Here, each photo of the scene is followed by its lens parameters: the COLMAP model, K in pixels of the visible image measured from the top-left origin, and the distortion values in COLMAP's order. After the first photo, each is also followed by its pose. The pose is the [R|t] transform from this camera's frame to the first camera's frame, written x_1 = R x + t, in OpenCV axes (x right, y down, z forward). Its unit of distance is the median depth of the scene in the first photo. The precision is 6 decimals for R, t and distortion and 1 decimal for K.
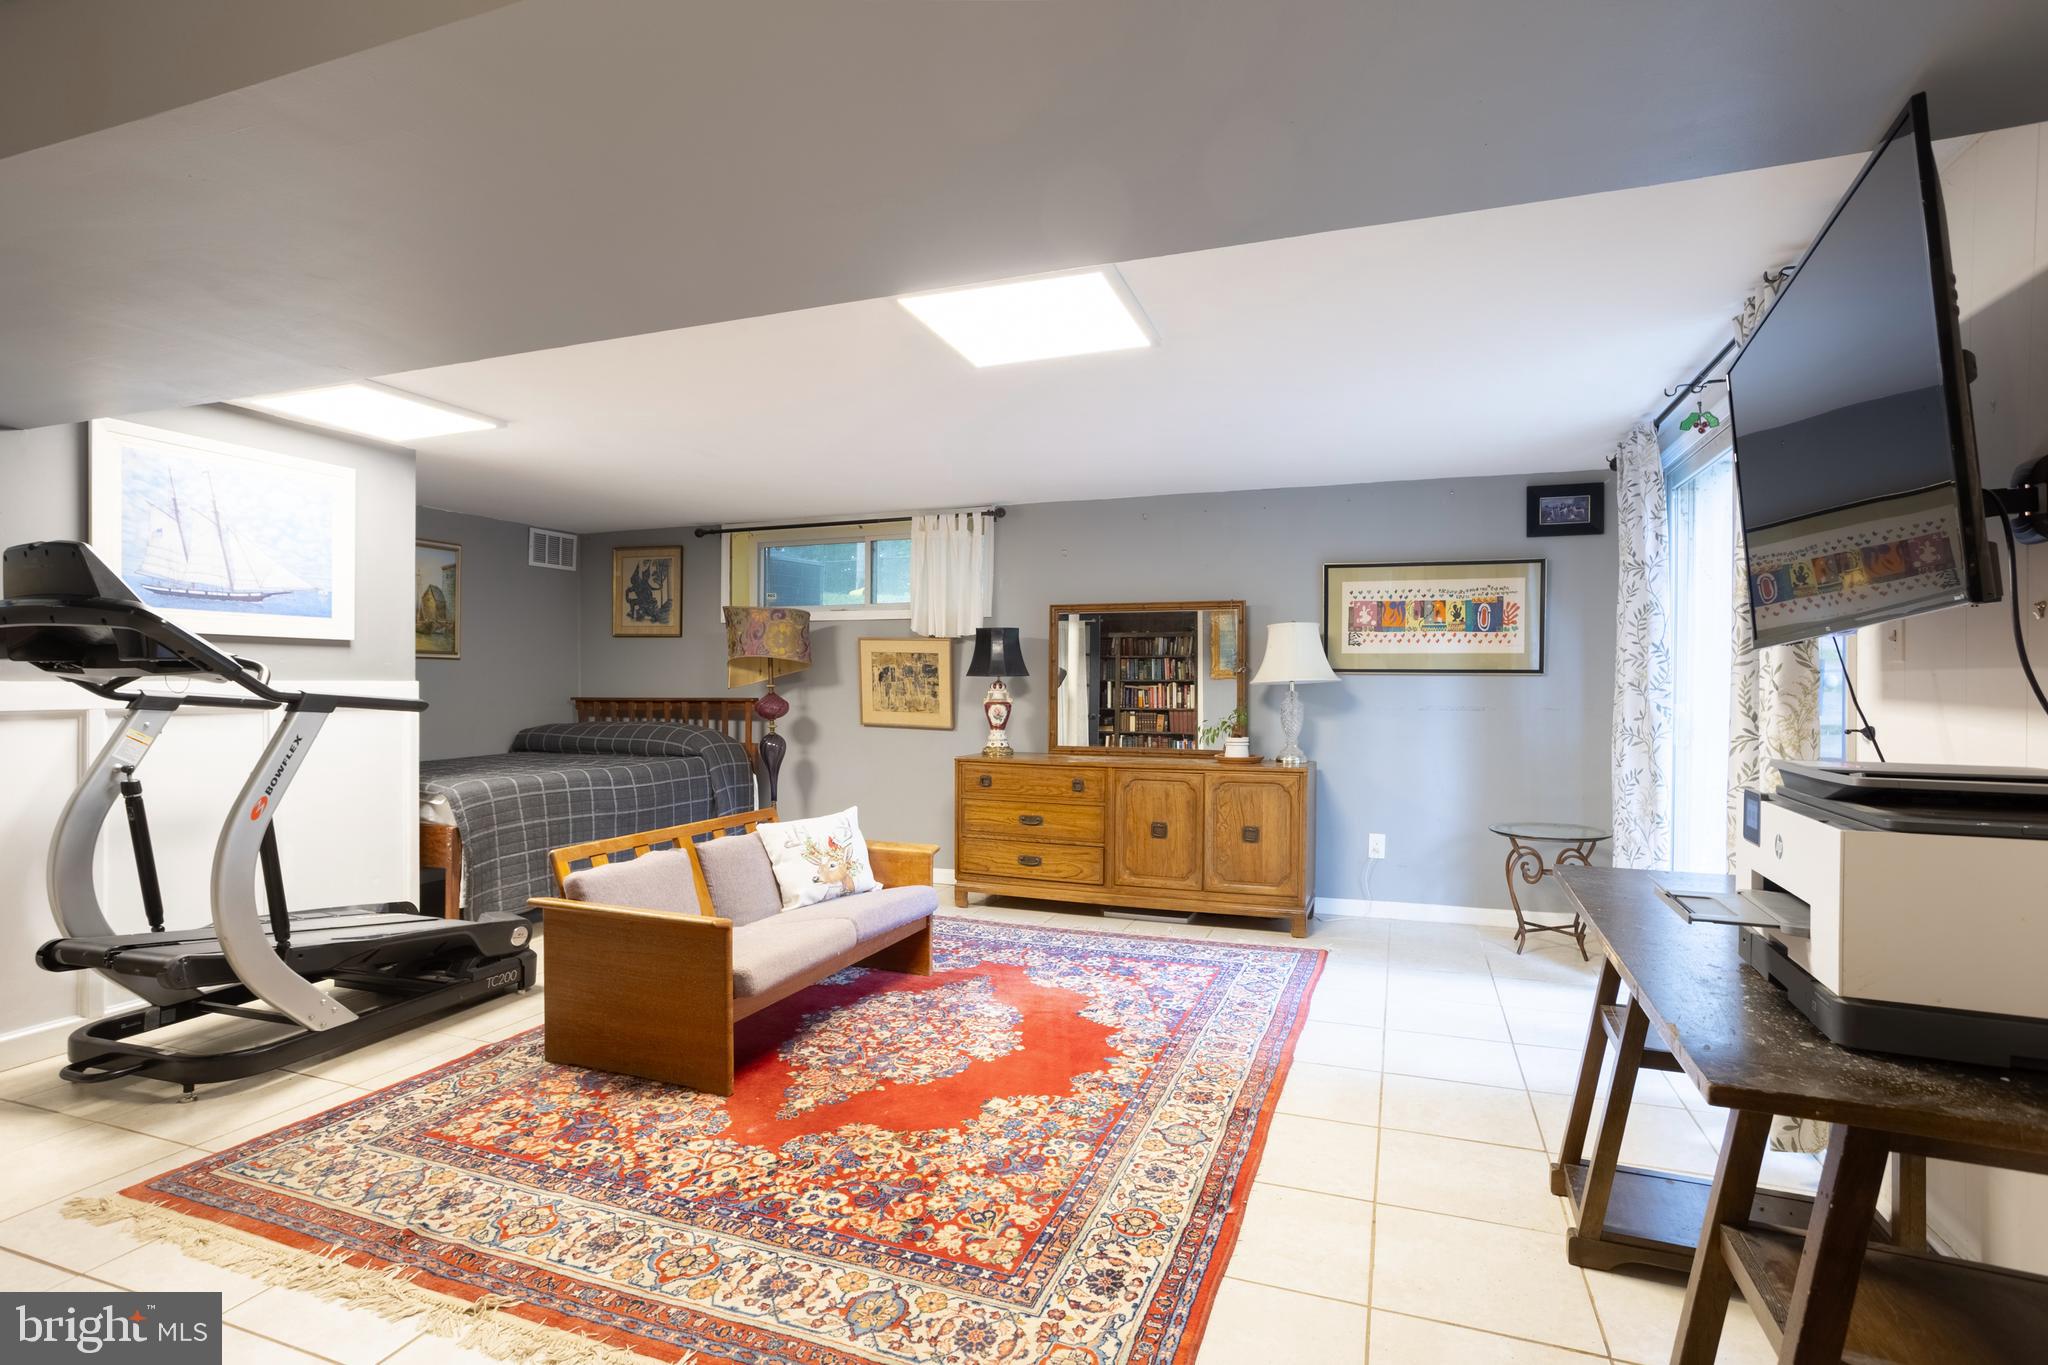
lens RADIAL K [[985.6, 0, 1031.1], [0, 985.6, 686.2], [0, 0, 1]] dist [-0.051608, 0.029154]
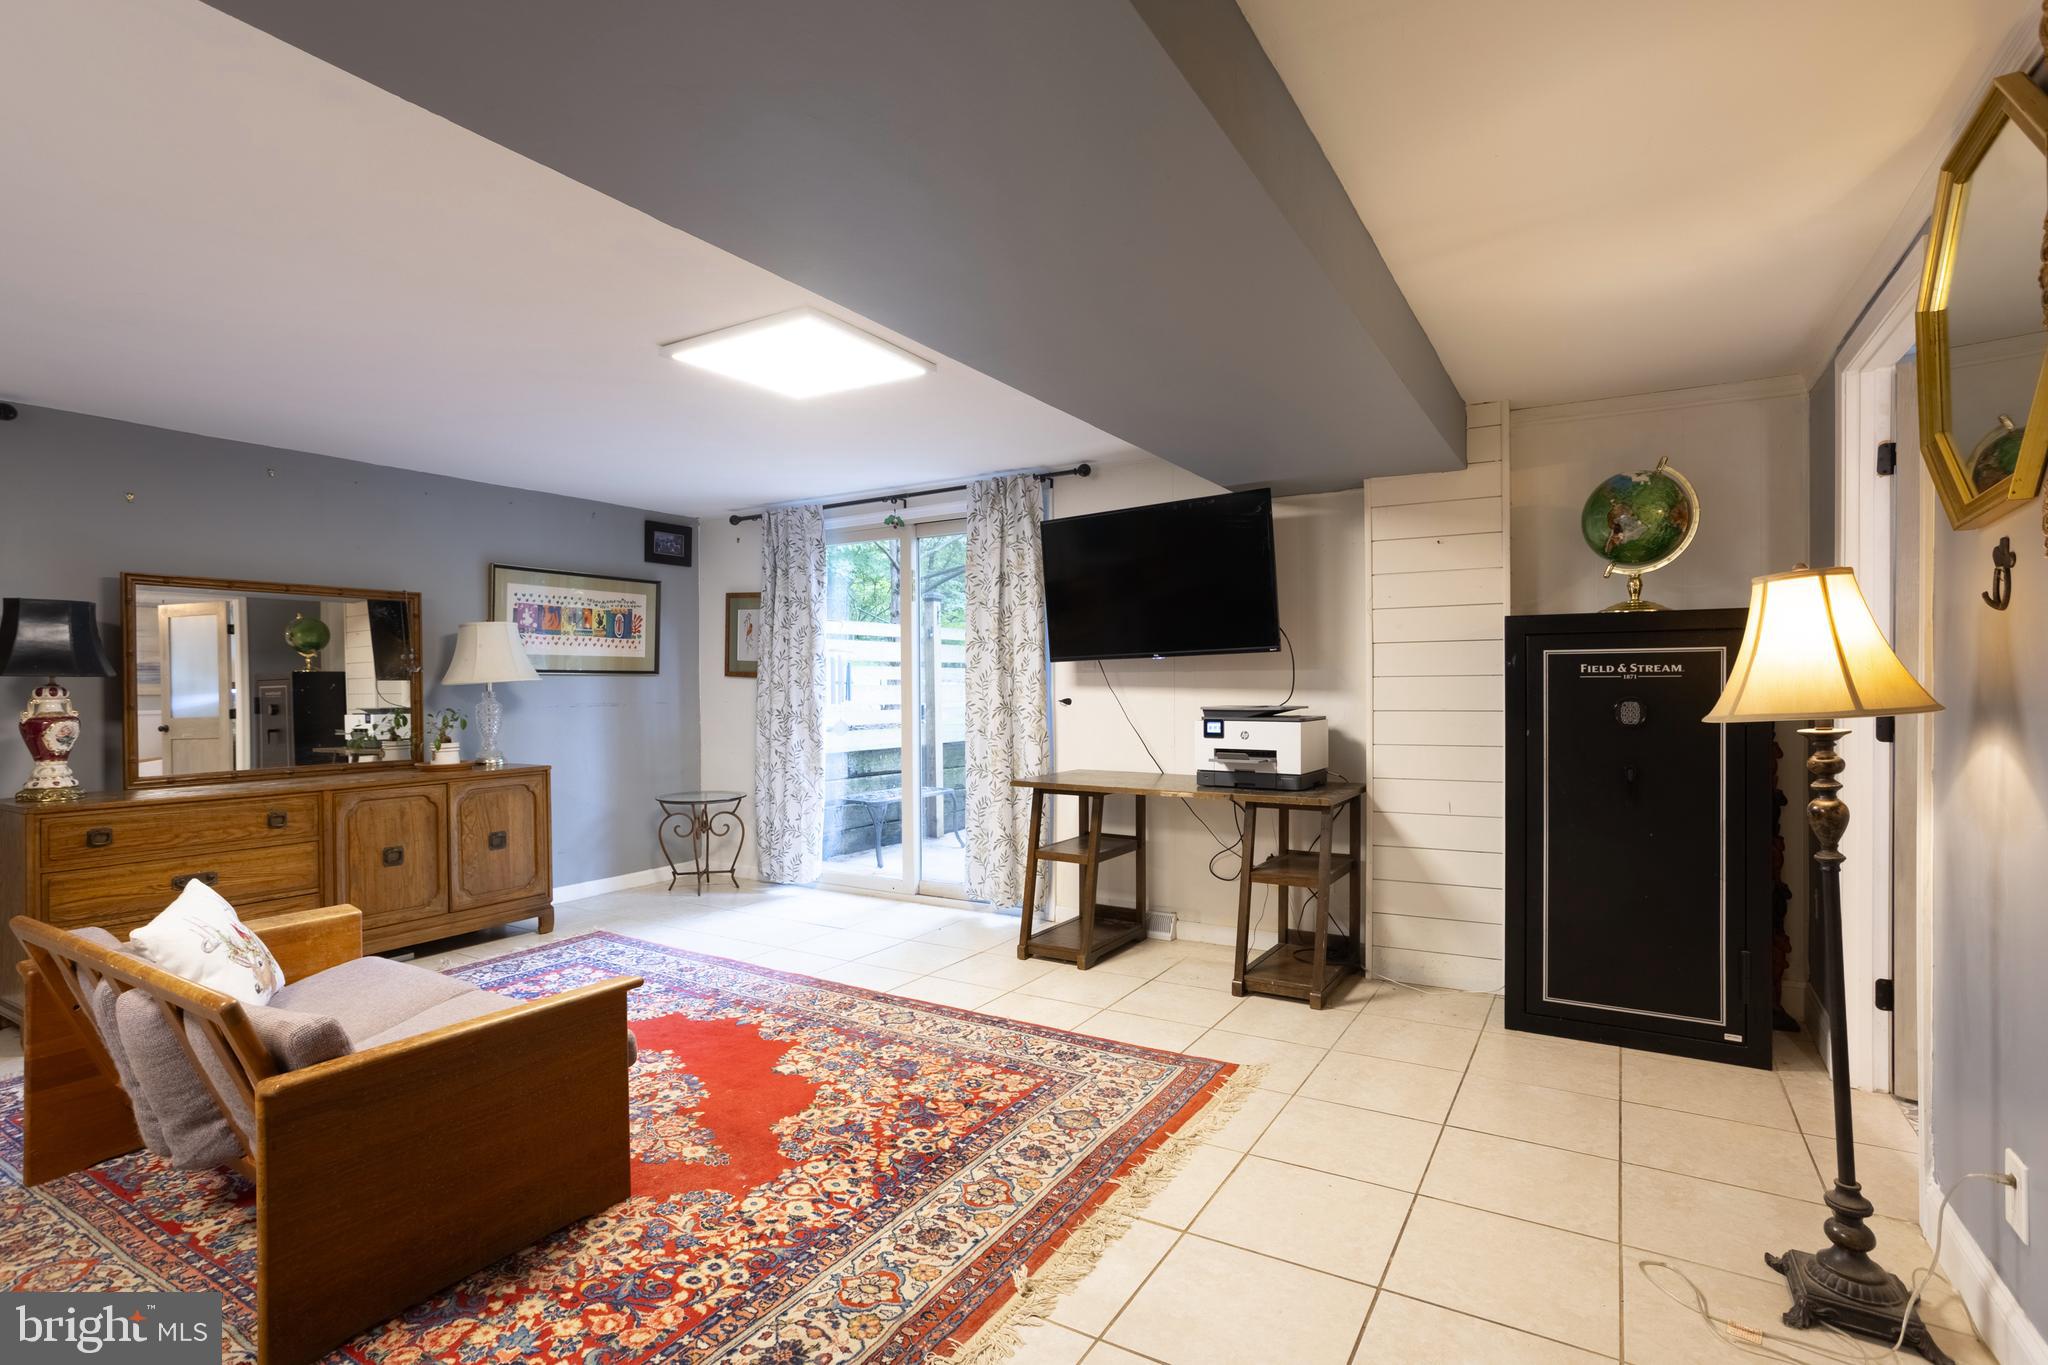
lens RADIAL K [[985.6, 0, 1031.1], [0, 985.6, 686.2], [0, 0, 1]] dist [-0.051608, 0.029154]
pose [[0.183752, -0.010050, 0.982921, -0.923143], [0.009503, 0.999919, 0.008448, -0.005333], [-0.982927, 0.007788, 0.183832, 0.463540]]
